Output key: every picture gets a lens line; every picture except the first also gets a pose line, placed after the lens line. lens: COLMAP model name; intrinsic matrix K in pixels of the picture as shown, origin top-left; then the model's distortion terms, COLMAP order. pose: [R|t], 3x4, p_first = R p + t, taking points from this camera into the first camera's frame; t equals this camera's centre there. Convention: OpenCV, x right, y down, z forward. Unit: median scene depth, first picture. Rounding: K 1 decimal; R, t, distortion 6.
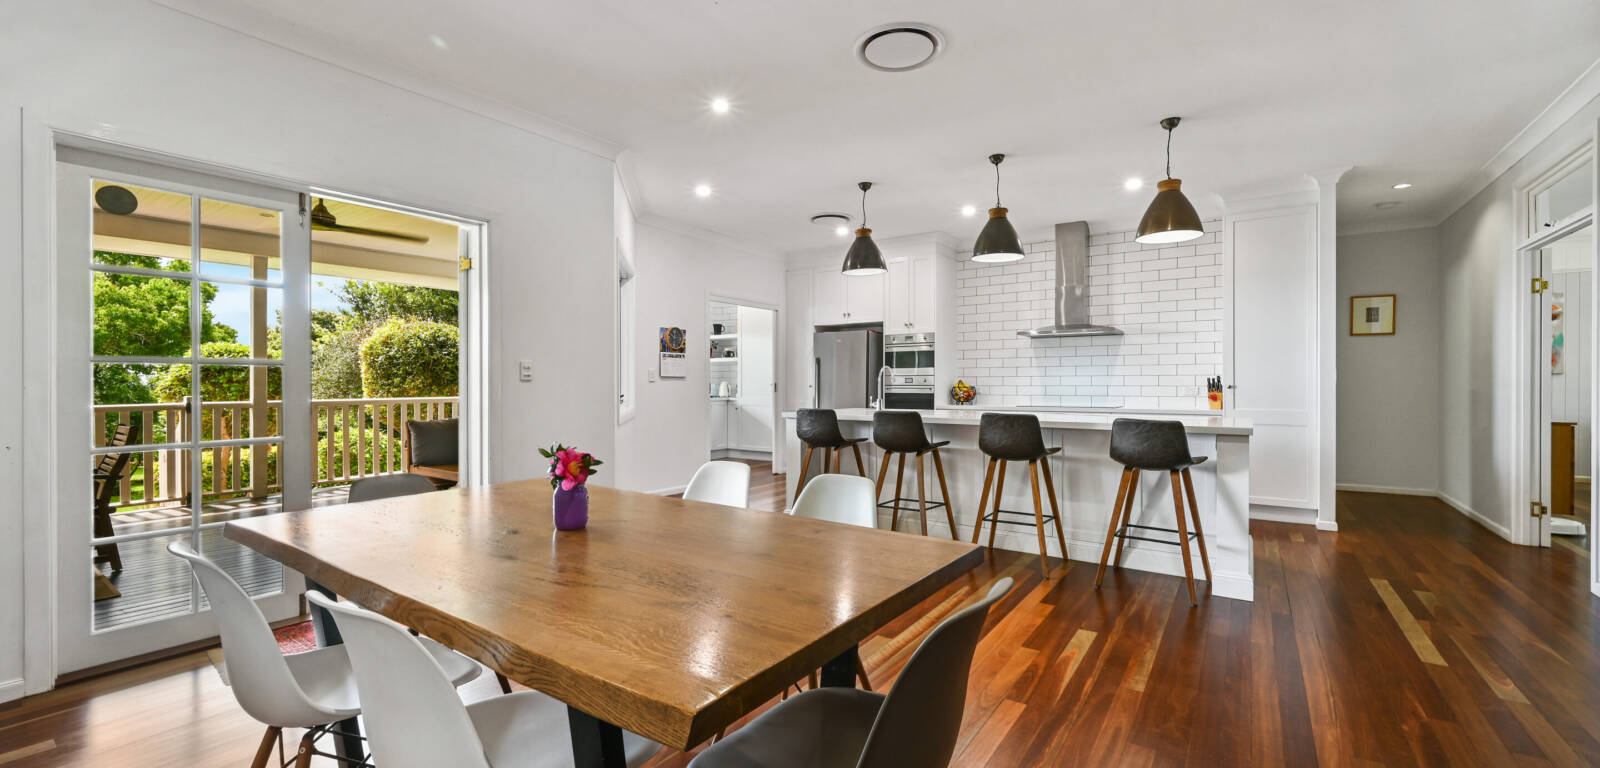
lens RADIAL K [[637.7, 0, 779.0], [0, 637.7, 375.3], [0, 0, 1]] dist [0.000136, 0.000018]
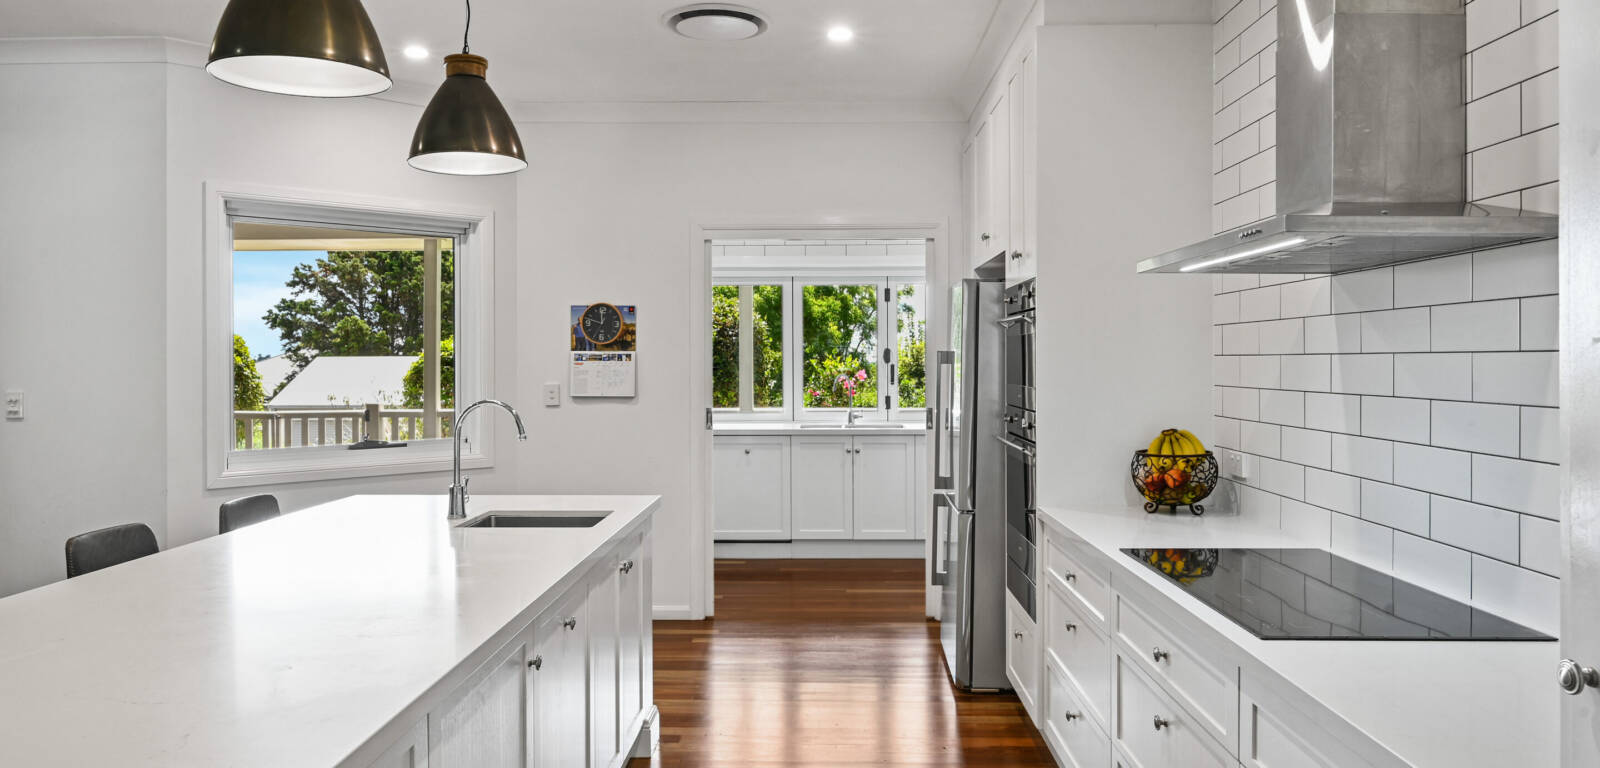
lens RADIAL K [[1028.6, 0, 800.0], [0, 1028.6, 384.0], [0, 0, 1]] dist [0.000448, 0.000107]
pose [[0.578563, 0.018876, -0.815419, 0.634061], [0.013436, 0.999376, 0.032667, -0.034261], [0.815527, -0.029856, 0.577948, 0.644068]]
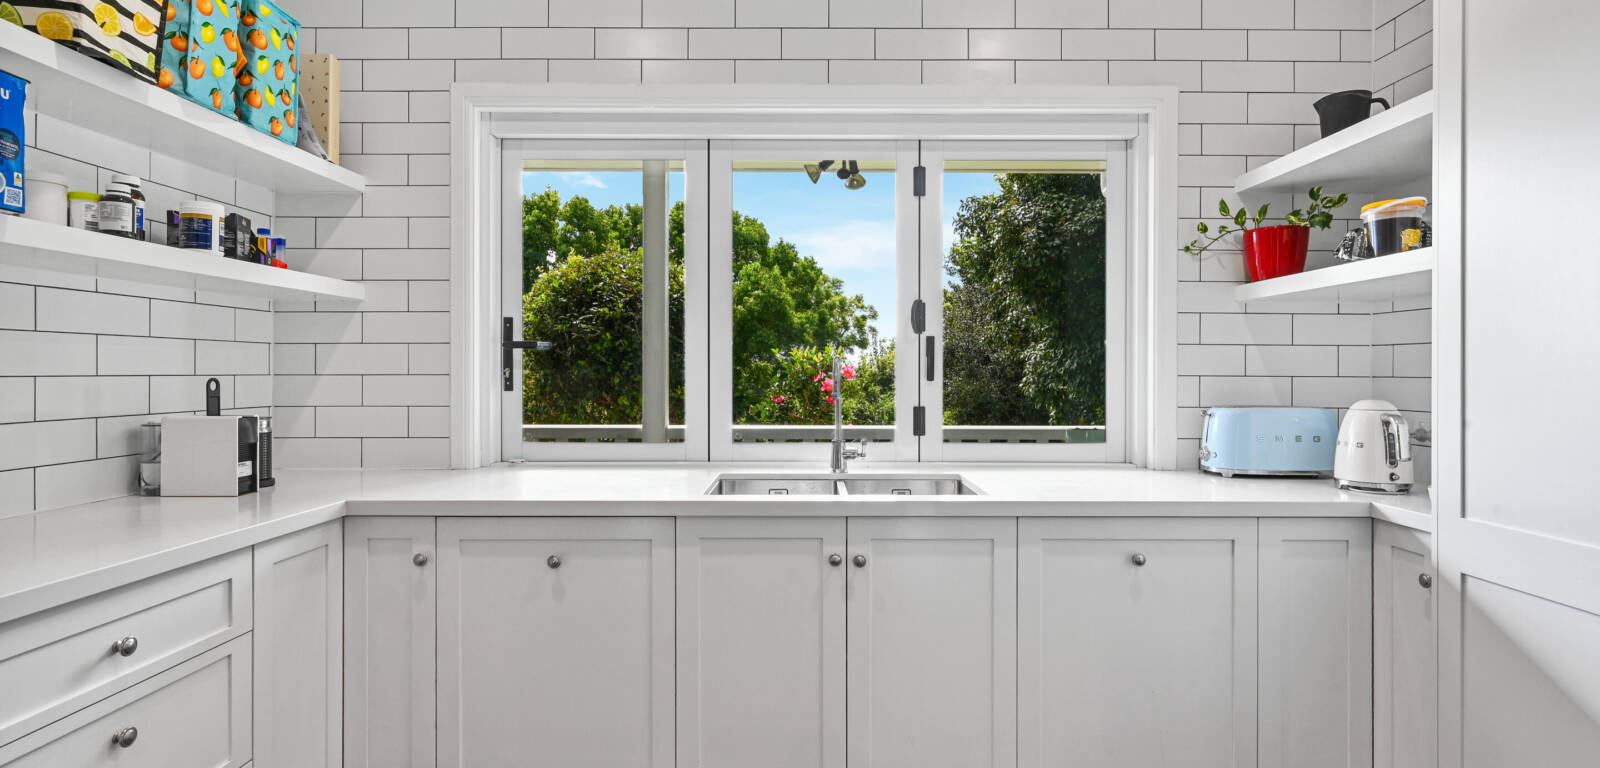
lens RADIAL K [[768.1, 0, 800.0], [0, 768.1, 384.0], [0, 0, 1]] dist [0.000108, 0.000001]
pose [[0.590806, 0.013850, -0.806695, -0.002843], [0.010155, 0.999646, 0.024601, -0.001844], [0.806750, -0.022726, 0.590456, 1.137004]]
